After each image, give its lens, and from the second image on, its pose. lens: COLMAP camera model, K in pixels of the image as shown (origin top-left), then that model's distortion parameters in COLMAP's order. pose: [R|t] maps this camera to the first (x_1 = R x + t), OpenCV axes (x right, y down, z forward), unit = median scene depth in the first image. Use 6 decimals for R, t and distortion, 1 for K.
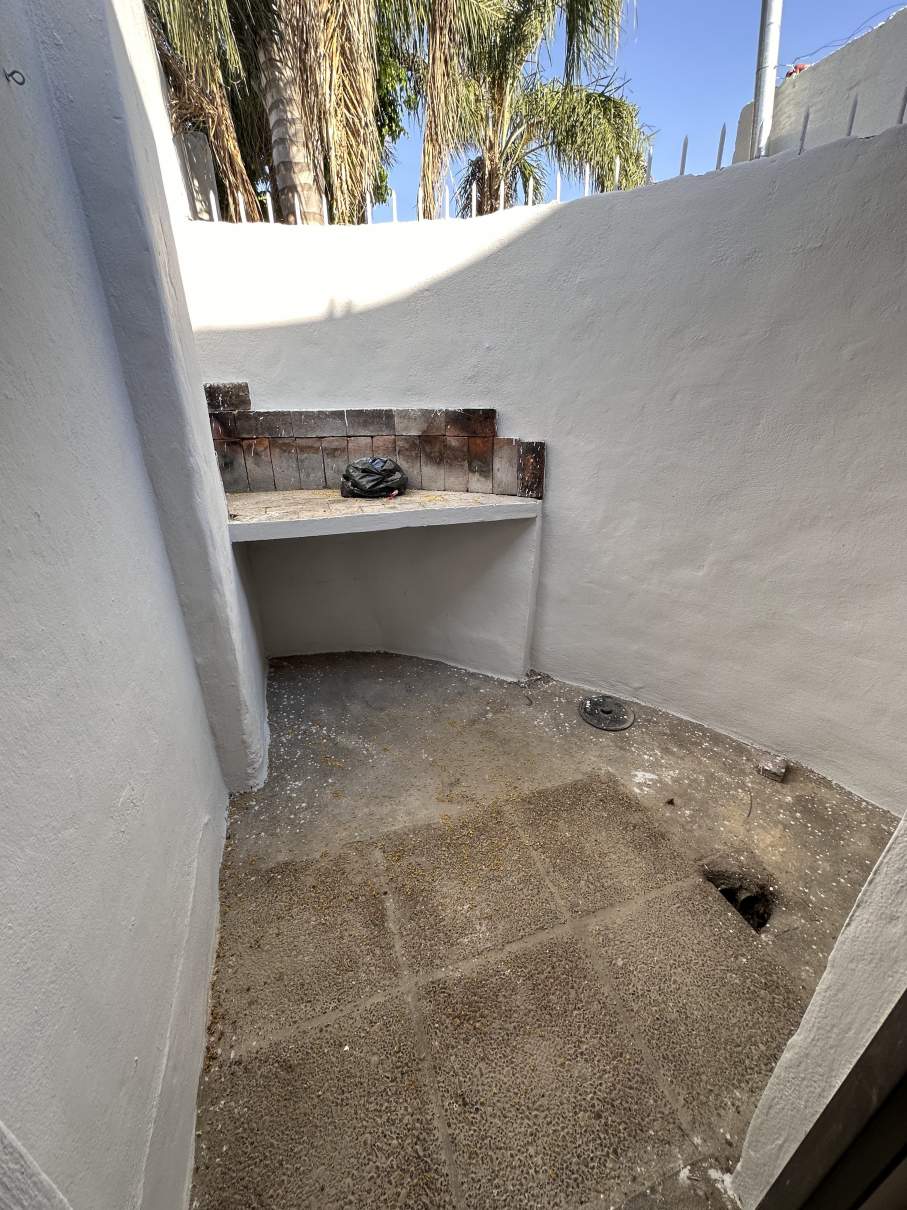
lens RADIAL K [[483.5, 0, 453.5], [0, 483.5, 605.0], [0, 0, 1]] dist [-0.010164, 0.004205]
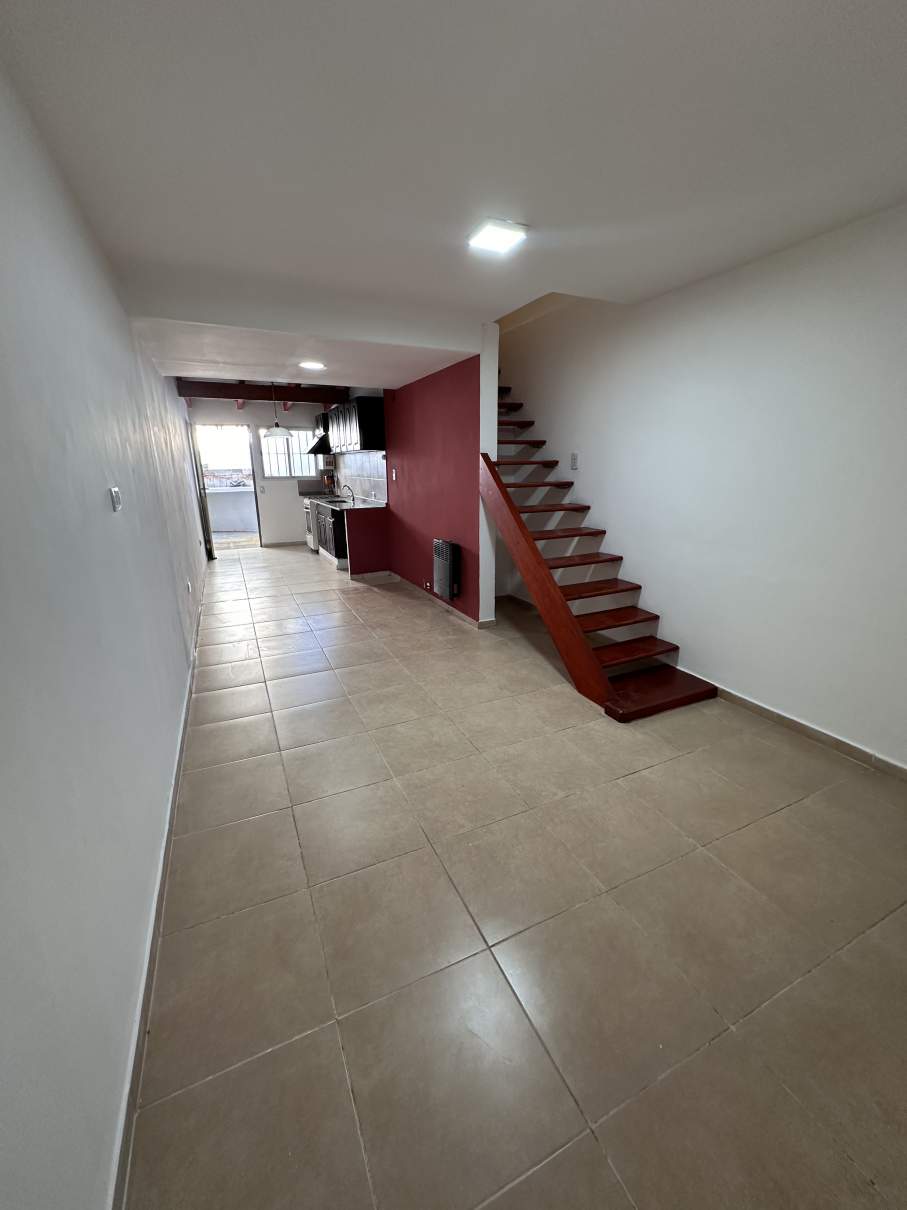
lens RADIAL K [[485.7, 0, 456.0], [0, 485.7, 602.1], [0, 0, 1]] dist [0.002107, 0.000357]
pose [[0.994213, -0.034914, 0.101592, 1.335321], [0.050485, 0.986624, -0.154999, 1.601885], [-0.094822, 0.159231, 0.982677, -3.392023]]
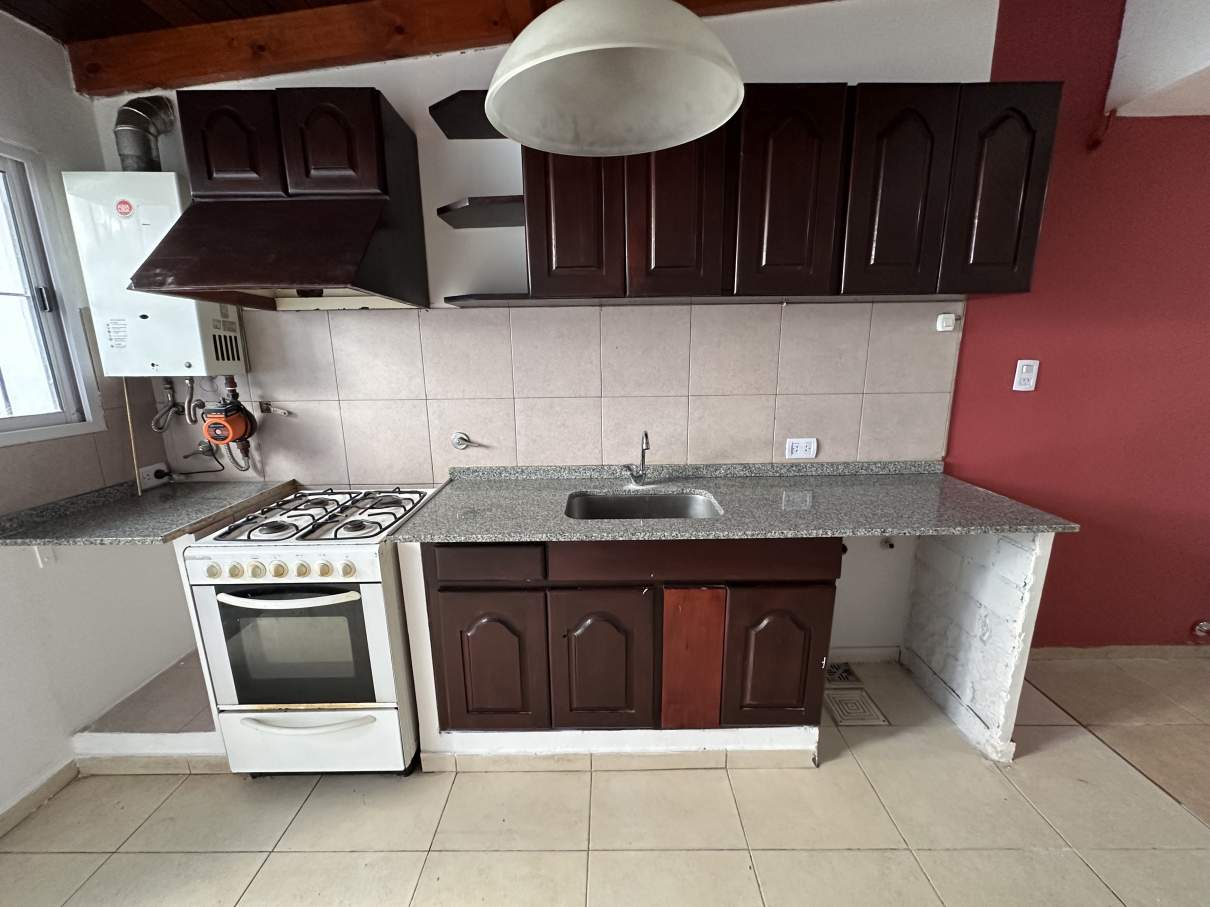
lens RADIAL K [[482.6, 0, 604.6], [0, 482.6, 452.7], [0, 0, 1]] dist [-0.003249, 0.000238]
pose [[0.330355, -0.204949, 0.921337, 0.257331], [0.405866, 0.912130, 0.057374, 0.322157], [-0.852137, 0.354986, 0.384509, -0.648672]]
